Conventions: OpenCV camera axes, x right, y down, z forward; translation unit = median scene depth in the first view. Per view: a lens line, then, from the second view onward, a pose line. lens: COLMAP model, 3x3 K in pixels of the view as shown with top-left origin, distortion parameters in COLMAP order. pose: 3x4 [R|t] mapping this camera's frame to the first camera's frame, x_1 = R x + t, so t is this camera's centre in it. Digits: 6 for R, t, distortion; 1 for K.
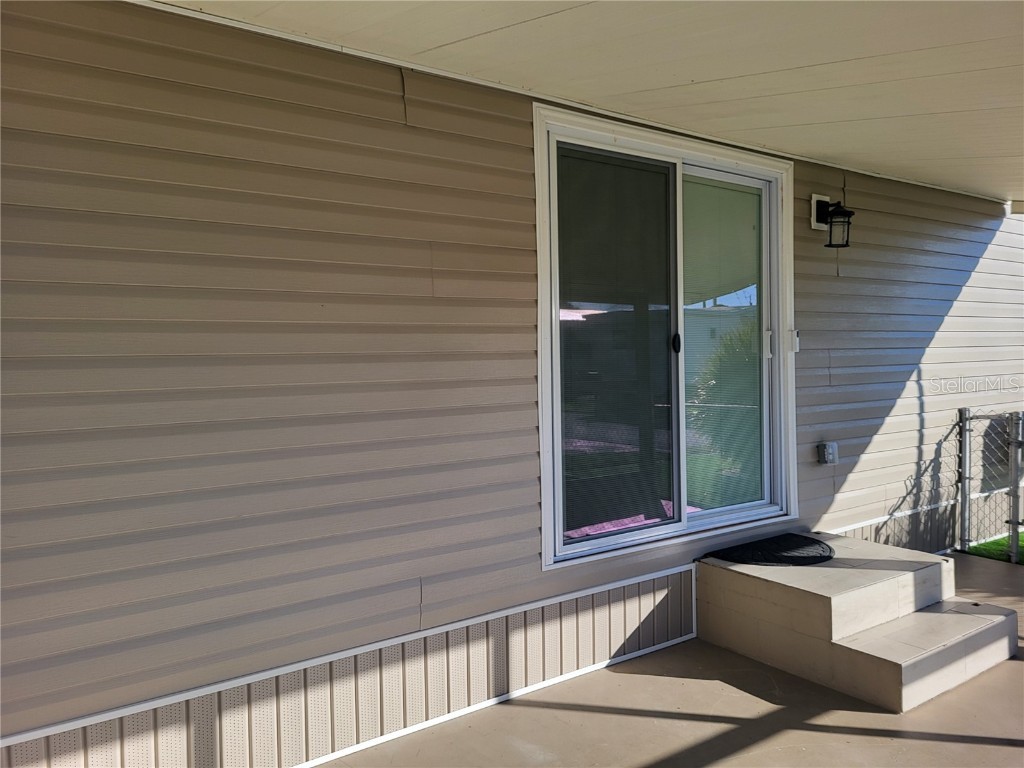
lens RADIAL K [[779.0, 0, 507.7], [0, 779.0, 380.7], [0, 0, 1]] dist [0.061534, -0.055340]
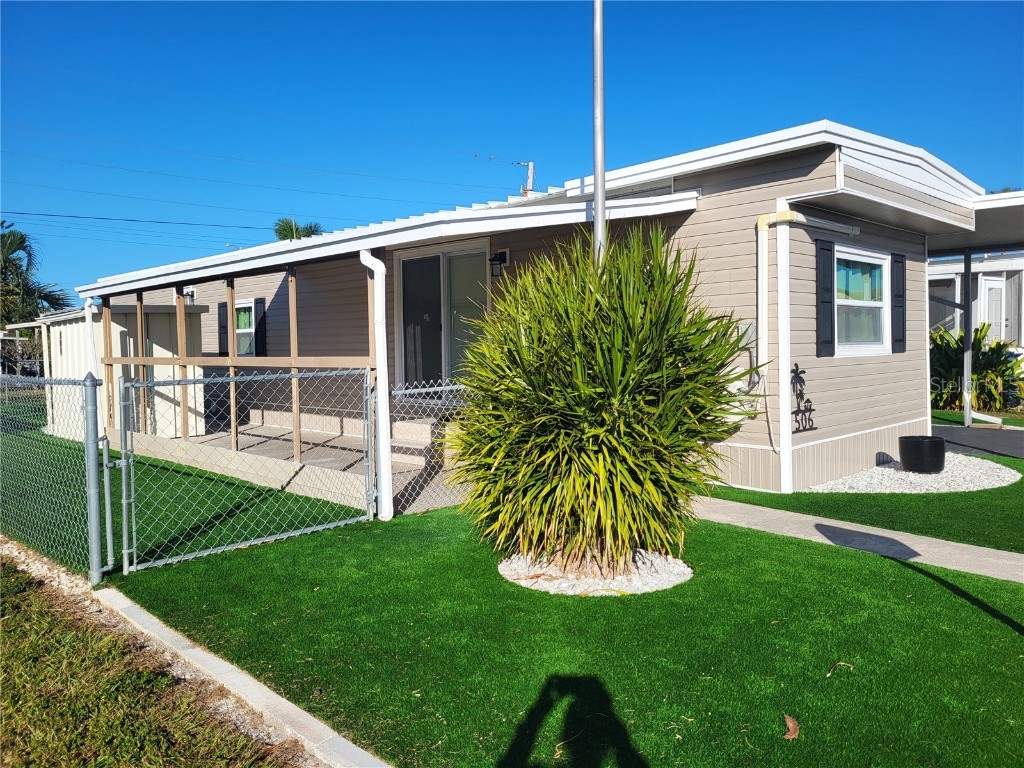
lens RADIAL K [[779.0, 0, 514.4], [0, 779.0, 376.9], [0, 0, 1]] dist [0.061534, -0.055340]
pose [[0.156307, 0.061384, -0.985799, 2.757837], [-0.007949, 0.998113, 0.060890, -0.046294], [0.987676, -0.001682, 0.156500, 0.862178]]
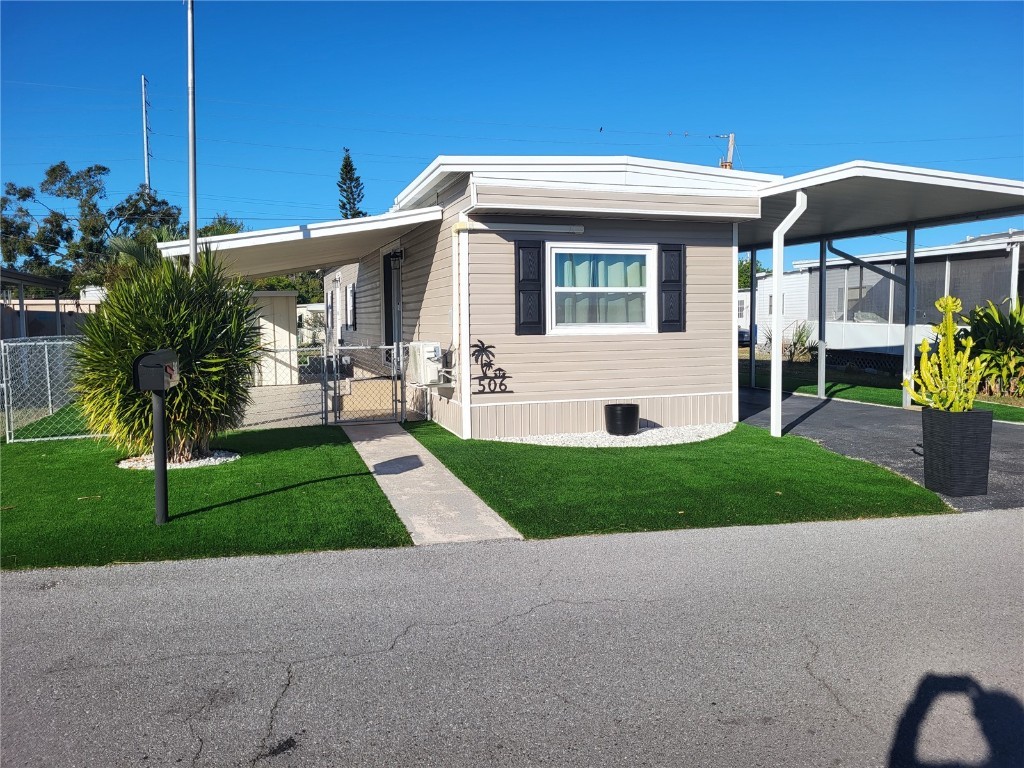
lens RADIAL K [[779.0, 0, 521.1], [0, 779.0, 375.2], [0, 0, 1]] dist [0.061534, -0.055340]
pose [[-0.285111, 0.096976, -0.953576, 3.220065], [-0.002567, 0.994788, 0.101934, -0.100378], [0.958491, 0.031511, -0.283376, 2.465941]]
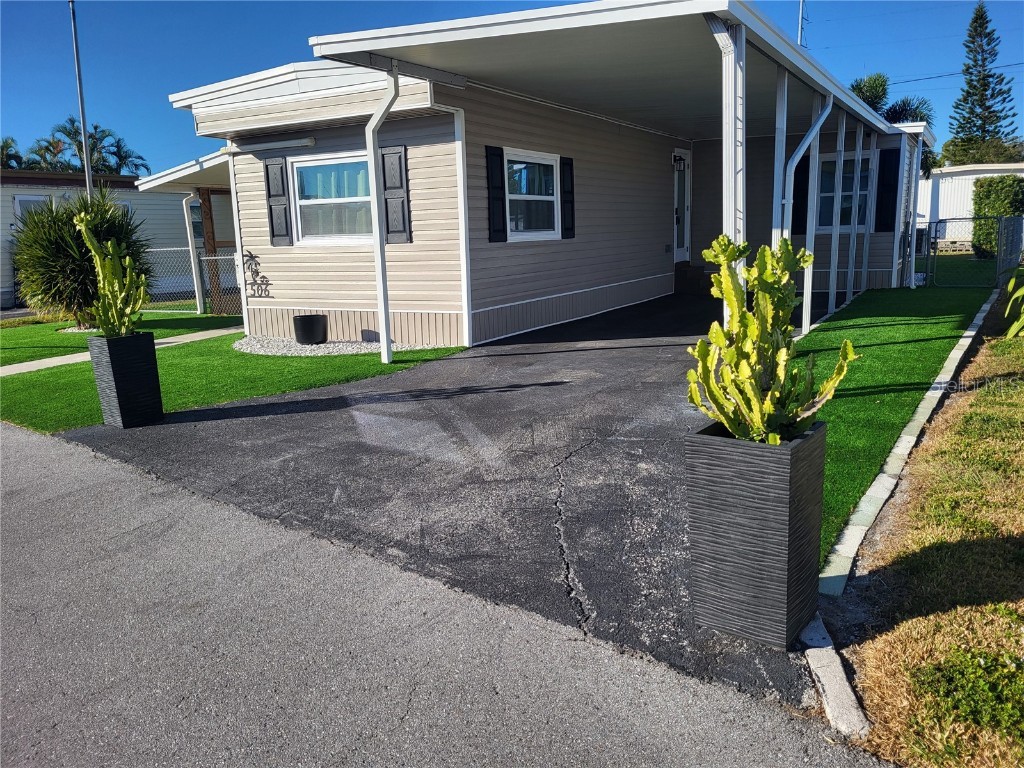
lens RADIAL K [[779.0, 0, 508.7], [0, 779.0, 385.1], [0, 0, 1]] dist [0.061534, -0.055340]
pose [[-0.914161, 0.132517, -0.383077, 1.428876], [0.047408, 0.973520, 0.223634, -0.080382], [0.402568, 0.186276, -0.896237, 4.431442]]
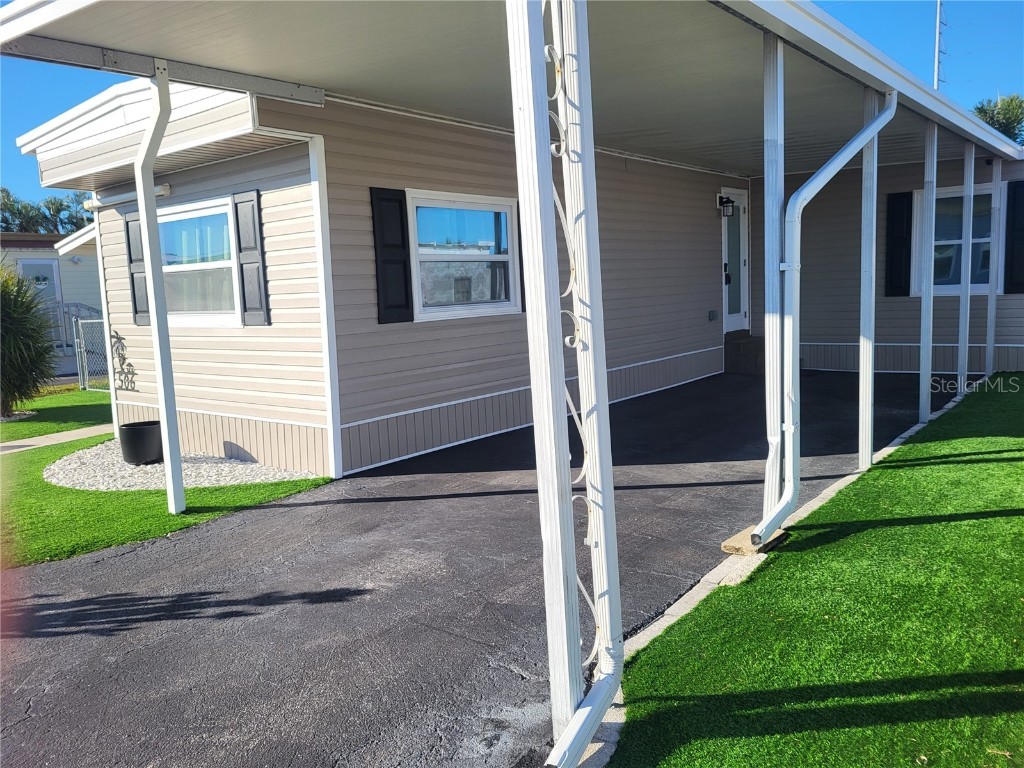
lens RADIAL K [[779.0, 0, 507.5], [0, 779.0, 376.6], [0, 0, 1]] dist [0.061534, -0.055340]
pose [[-0.964592, 0.097339, -0.245128, 0.715260], [0.062731, 0.987405, 0.145244, -0.086865], [0.256179, 0.124724, -0.958549, 3.894913]]
